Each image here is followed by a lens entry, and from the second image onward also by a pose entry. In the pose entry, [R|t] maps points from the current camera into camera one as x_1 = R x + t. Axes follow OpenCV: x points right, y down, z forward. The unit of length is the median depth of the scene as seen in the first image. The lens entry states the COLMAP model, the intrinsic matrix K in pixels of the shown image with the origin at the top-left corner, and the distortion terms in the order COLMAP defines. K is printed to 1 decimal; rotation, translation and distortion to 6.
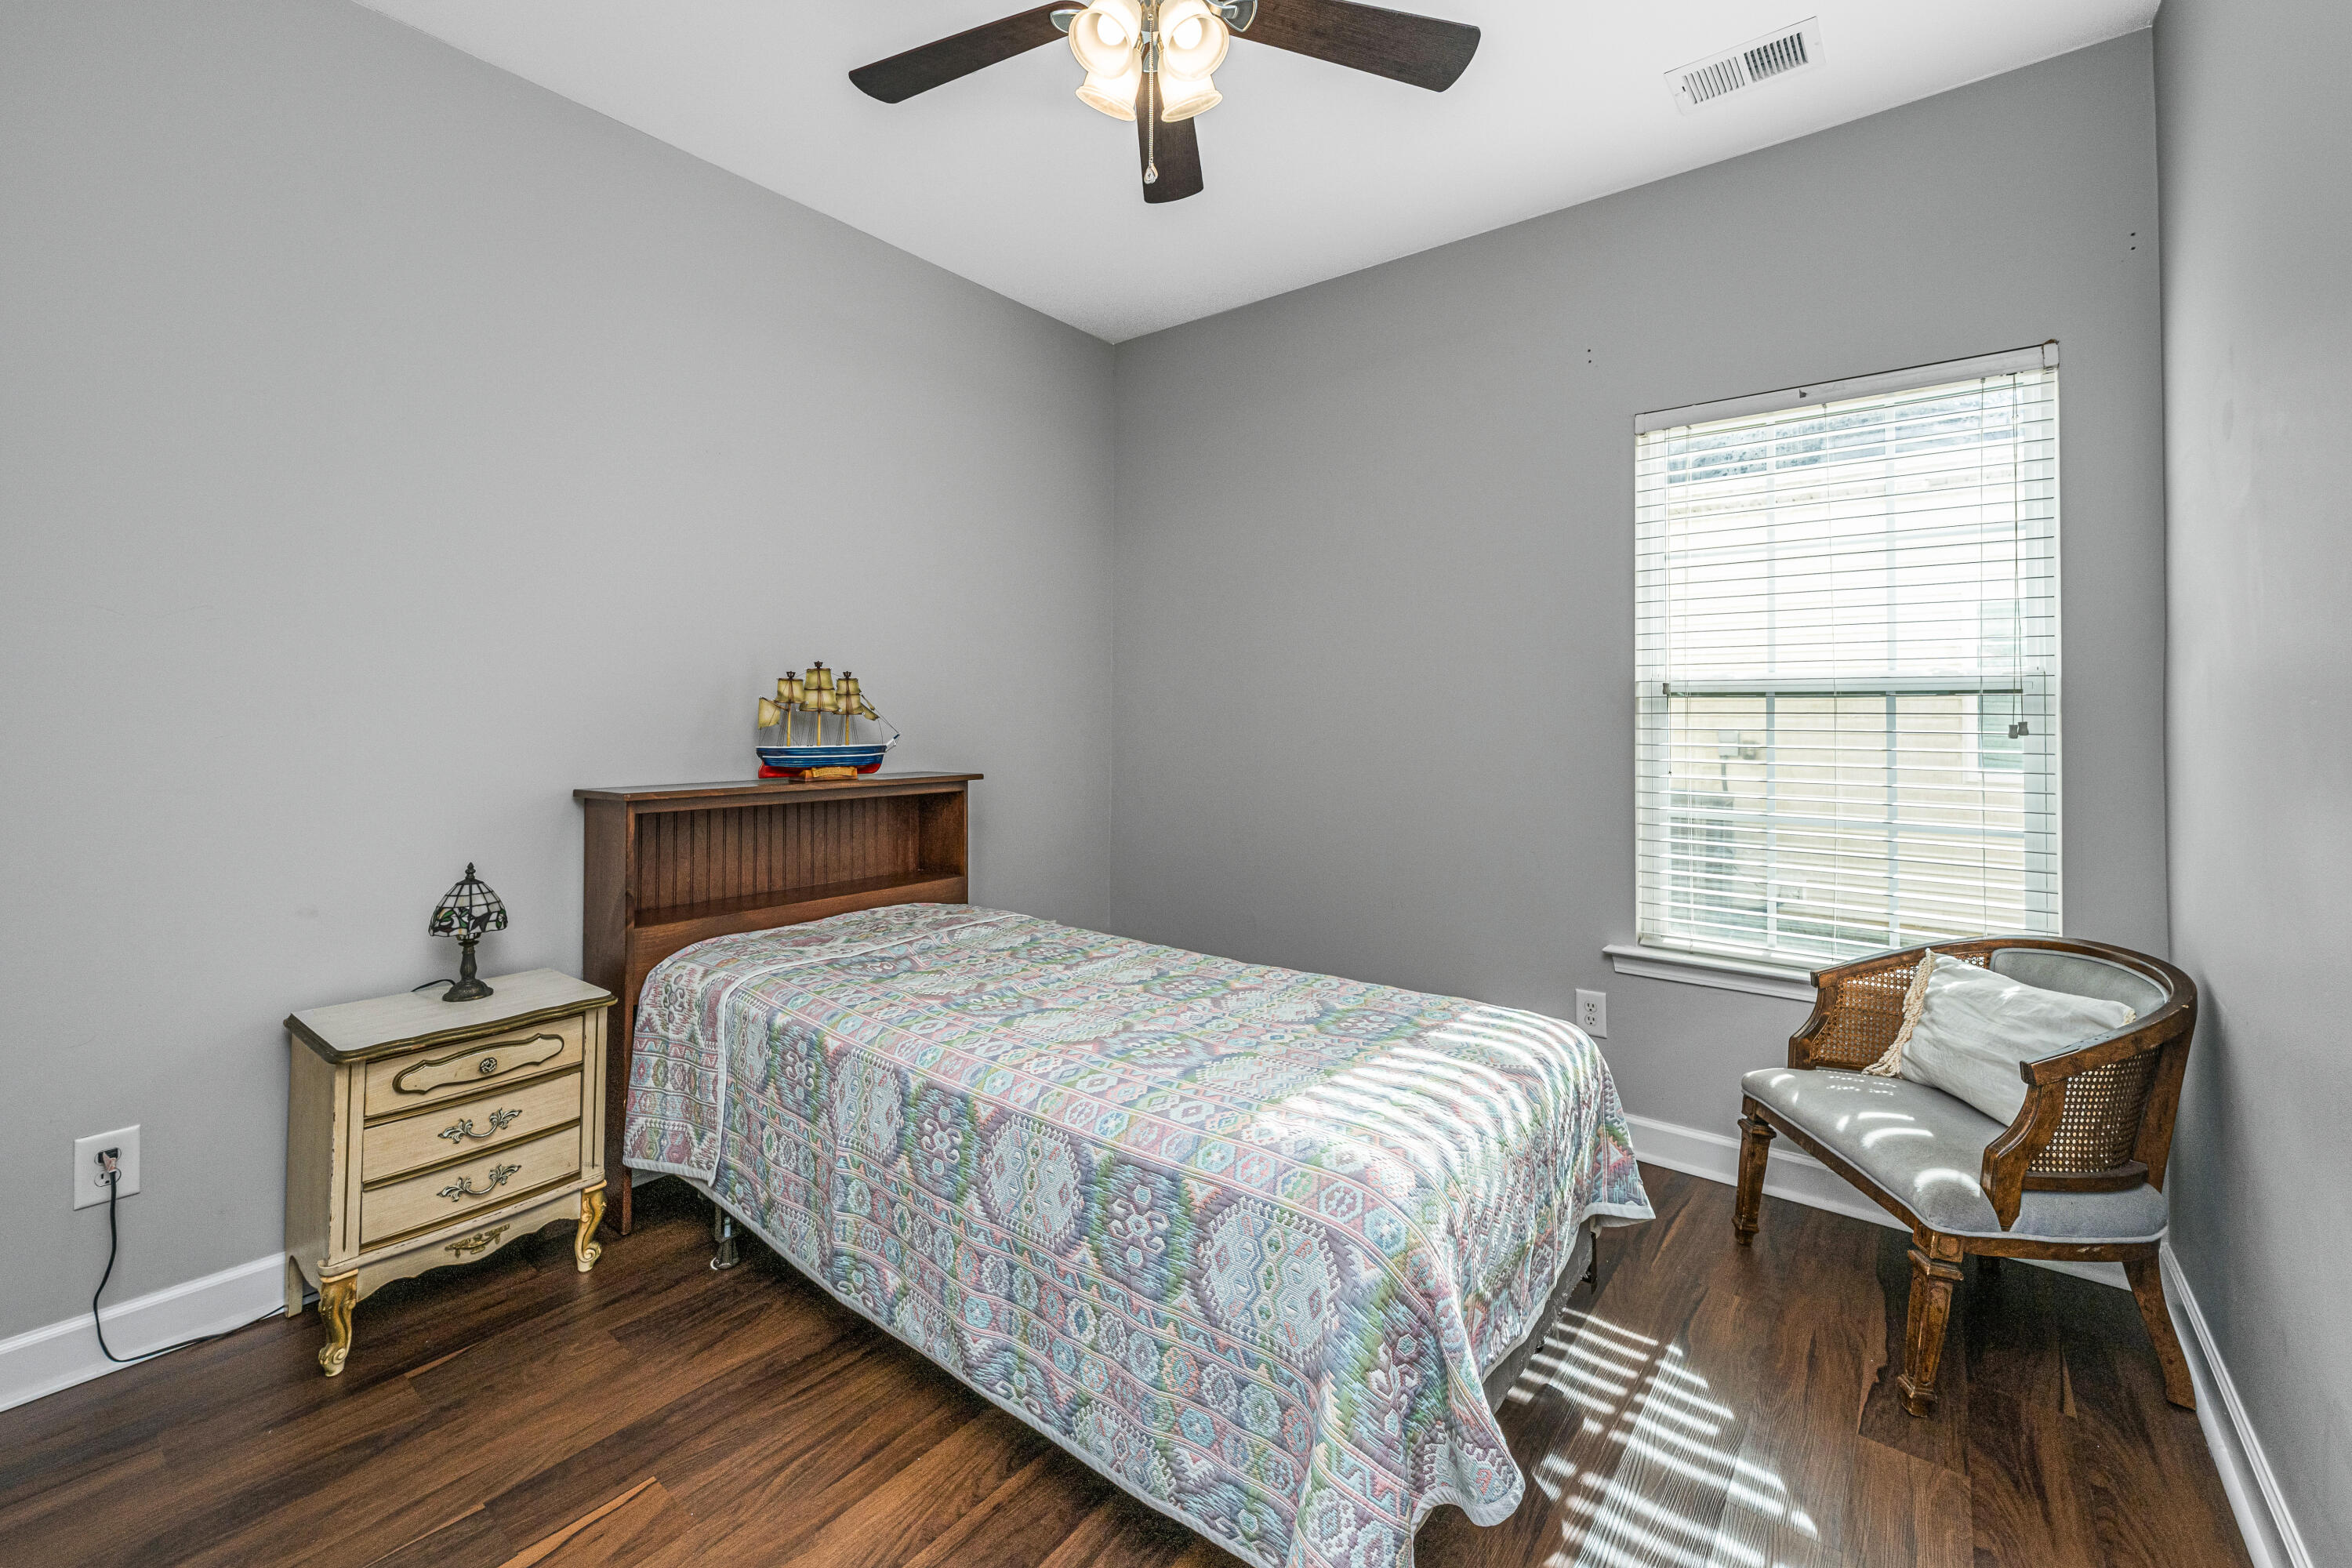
lens RADIAL K [[986.1, 0, 1182.0], [0, 986.1, 692.1], [0, 0, 1]] dist [-0.001541, -0.000140]
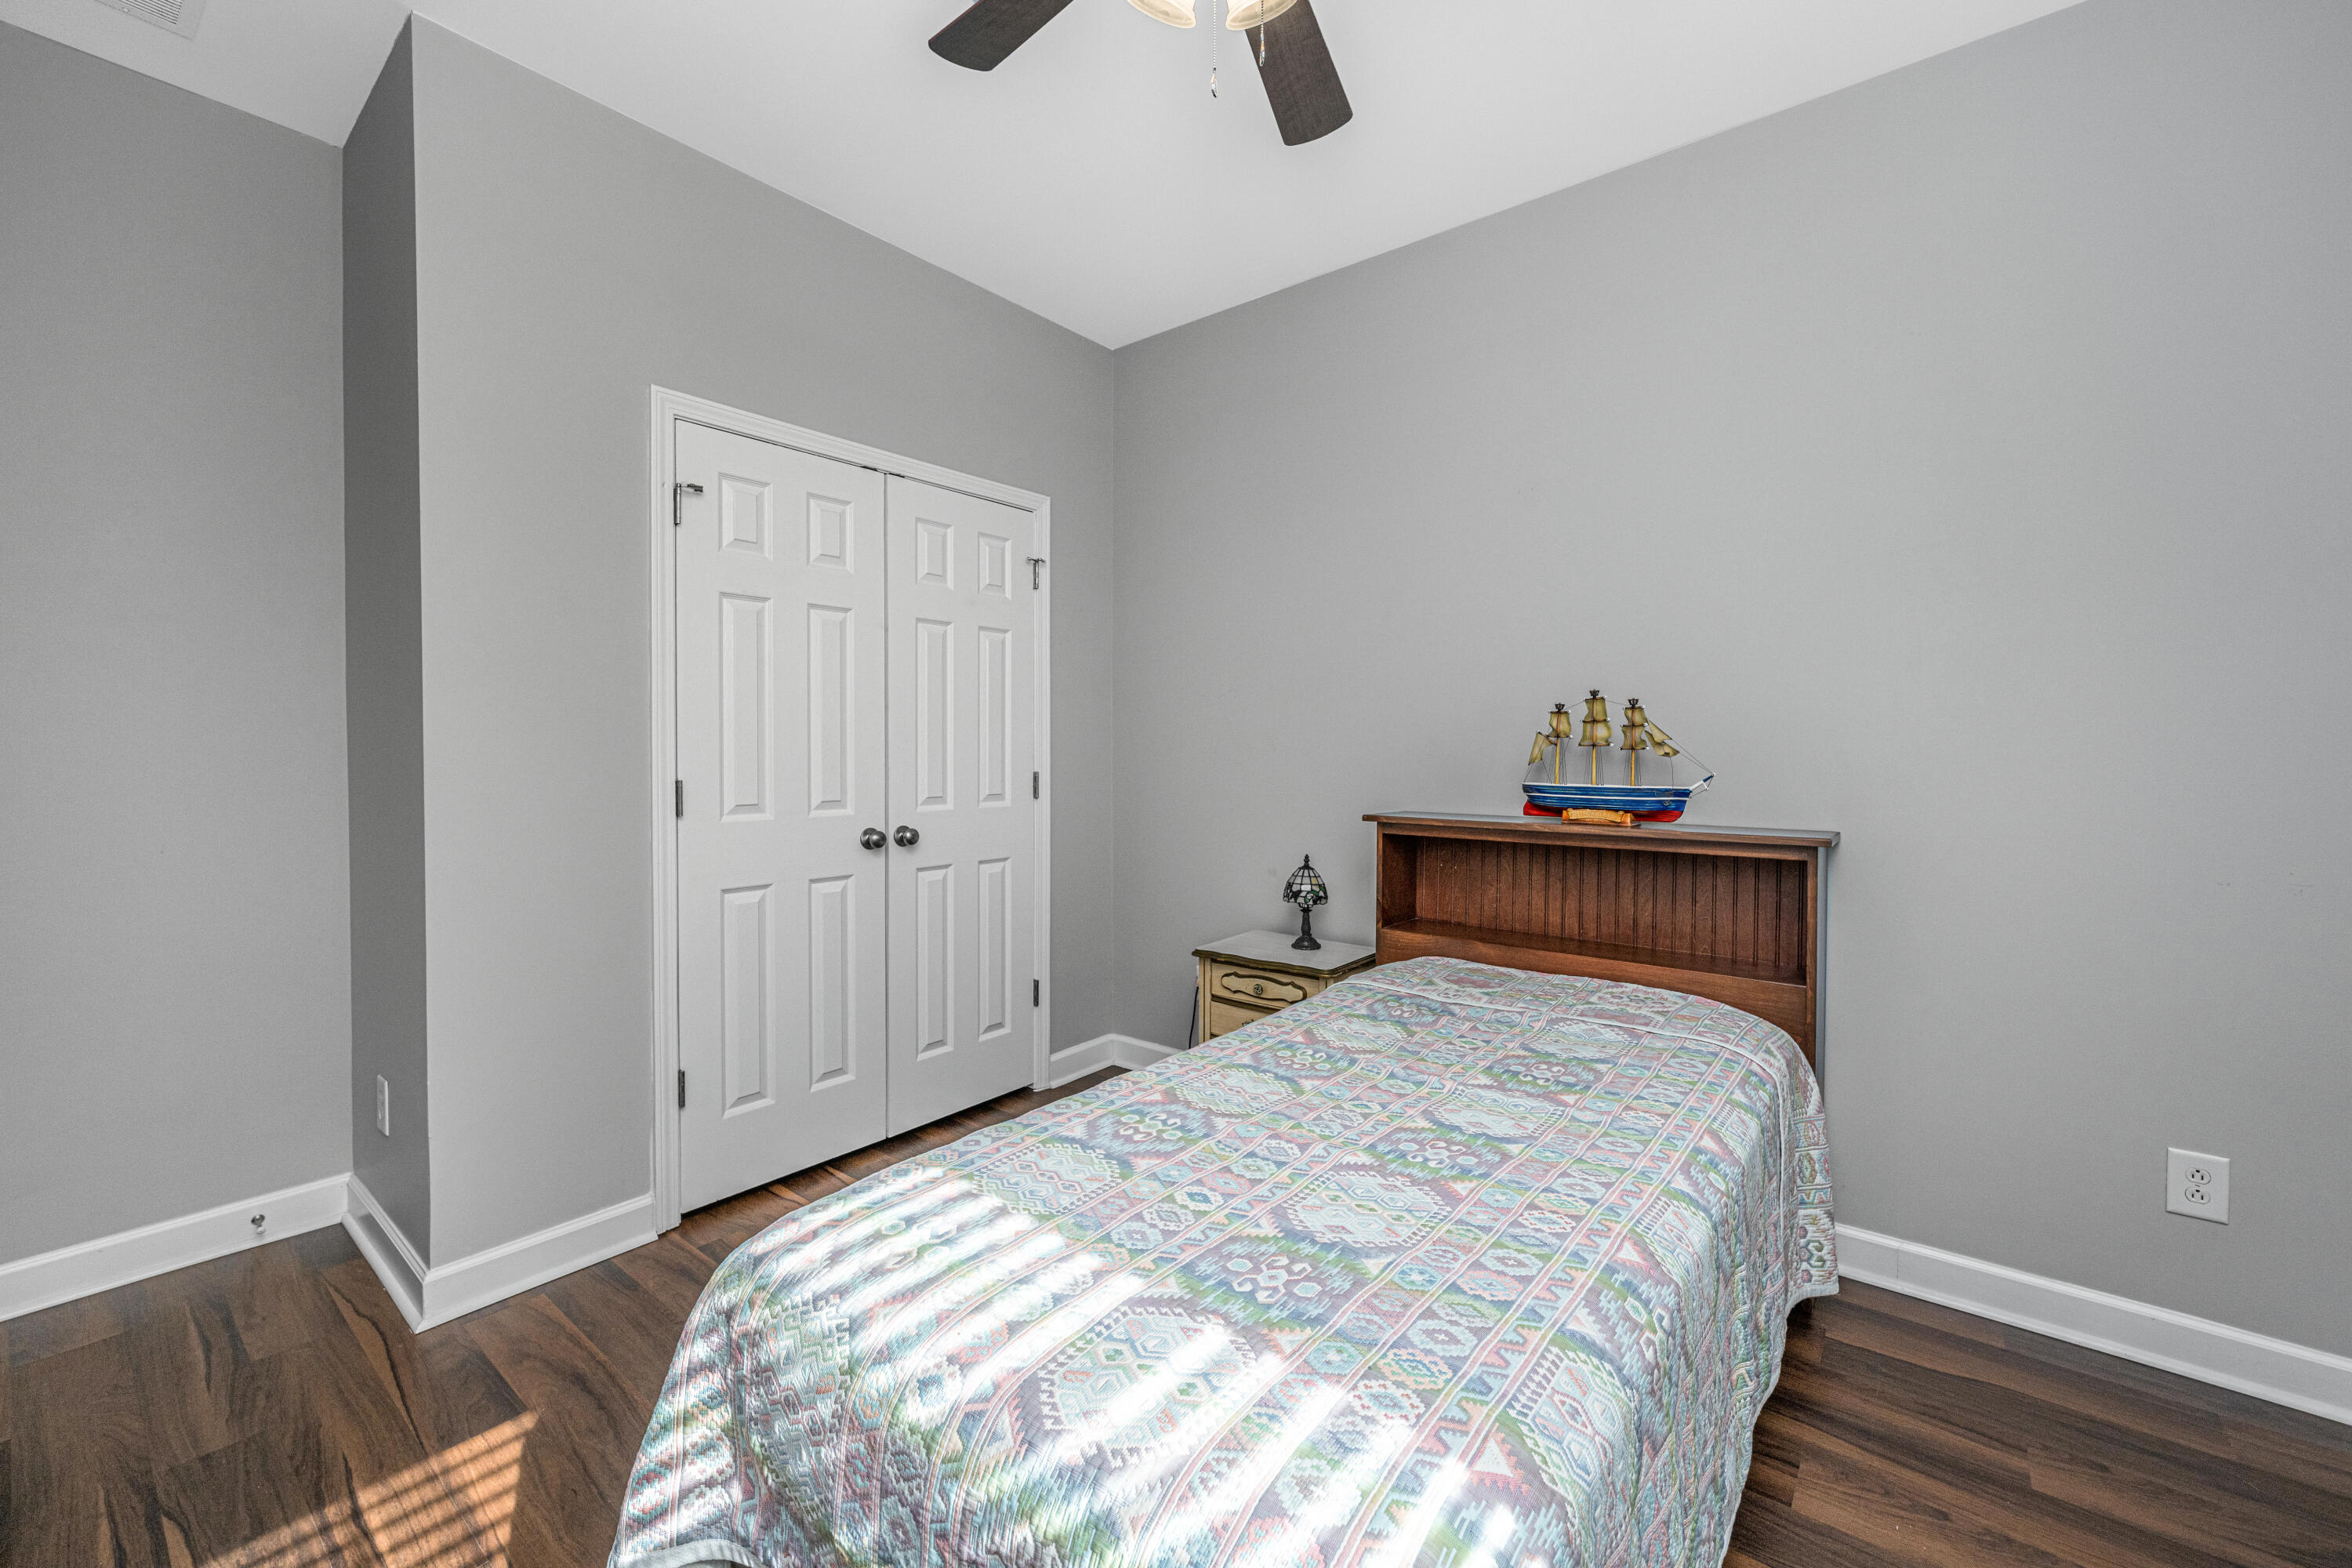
lens RADIAL K [[930.5, 0, 1136.6], [0, 930.5, 748.6], [0, 0, 1]] dist [-0.001208, 0.000024]
pose [[-0.030013, -0.003702, -0.999543, 0.533091], [0.021537, 0.999759, -0.004349, 0.017946], [0.999317, -0.021658, -0.029926, 0.675260]]
